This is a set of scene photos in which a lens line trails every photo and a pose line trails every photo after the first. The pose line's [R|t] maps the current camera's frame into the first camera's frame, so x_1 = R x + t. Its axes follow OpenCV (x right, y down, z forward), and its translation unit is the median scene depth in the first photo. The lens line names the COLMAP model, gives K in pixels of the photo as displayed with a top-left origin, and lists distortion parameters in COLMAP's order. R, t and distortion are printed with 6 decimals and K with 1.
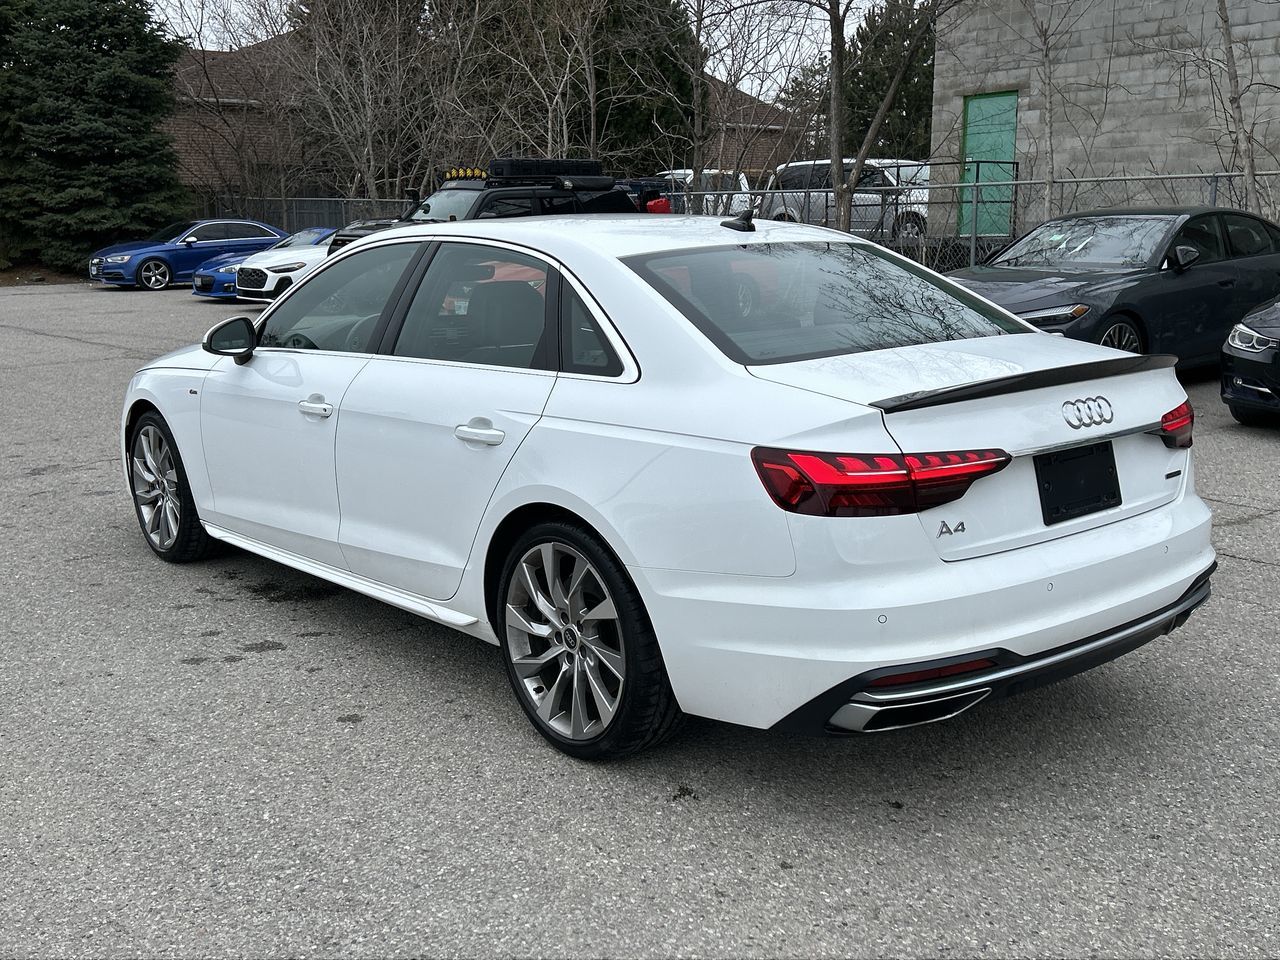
lens RADIAL K [[1314.9, 0, 639.8], [0, 1314.9, 473.4], [0, 0, 1]] dist [0.110899, -0.181810]
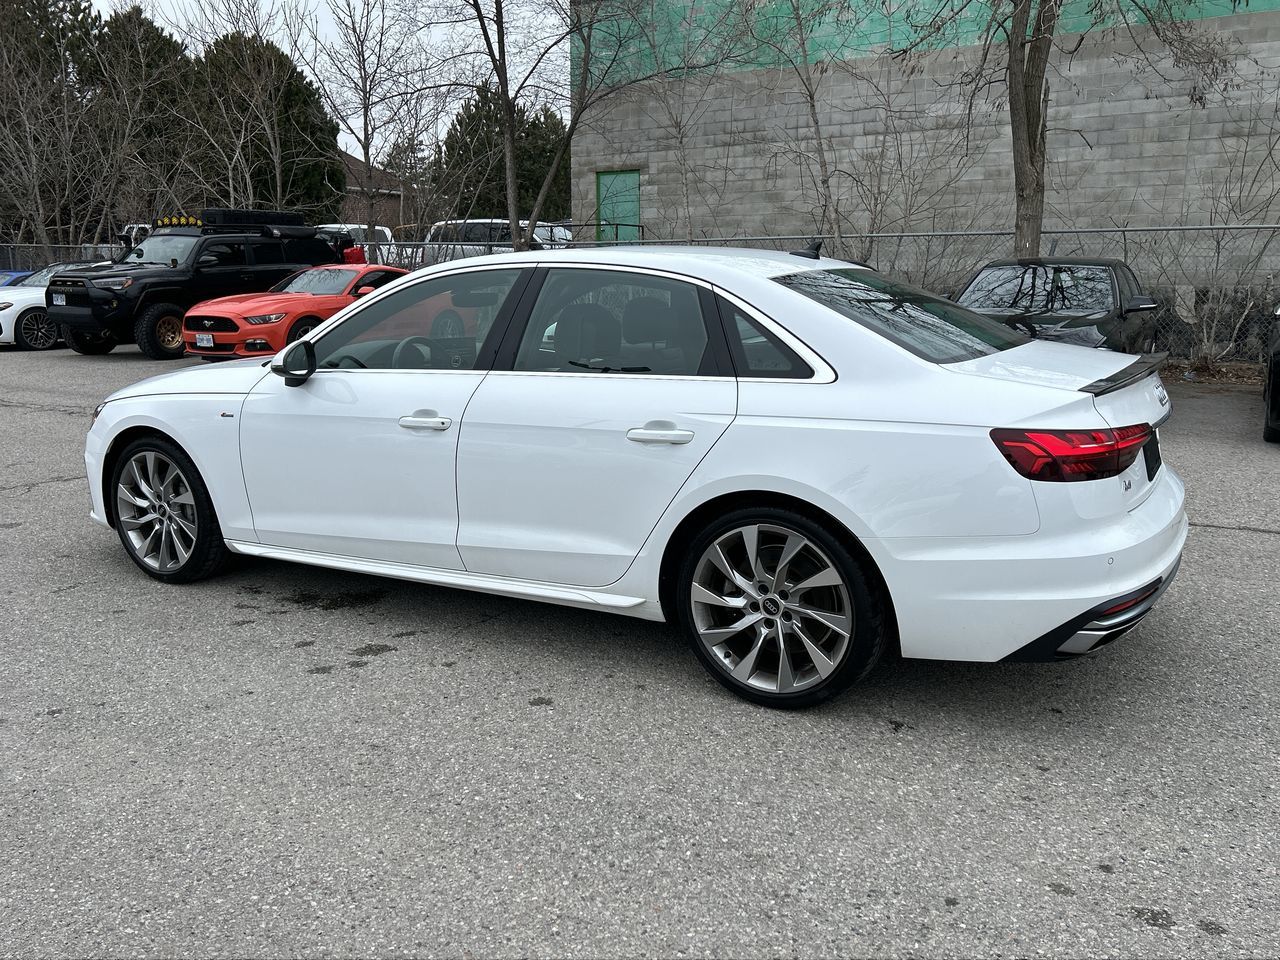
lens RADIAL K [[1069.0, 0, 638.2], [0, 1069.0, 470.8], [0, 0, 1]] dist [0.079245, -0.106459]
pose [[0.940426, -0.056149, 0.335329, -0.333987], [0.058234, 0.998296, 0.003842, -0.002818], [-0.334973, 0.015915, 0.942093, 0.107715]]
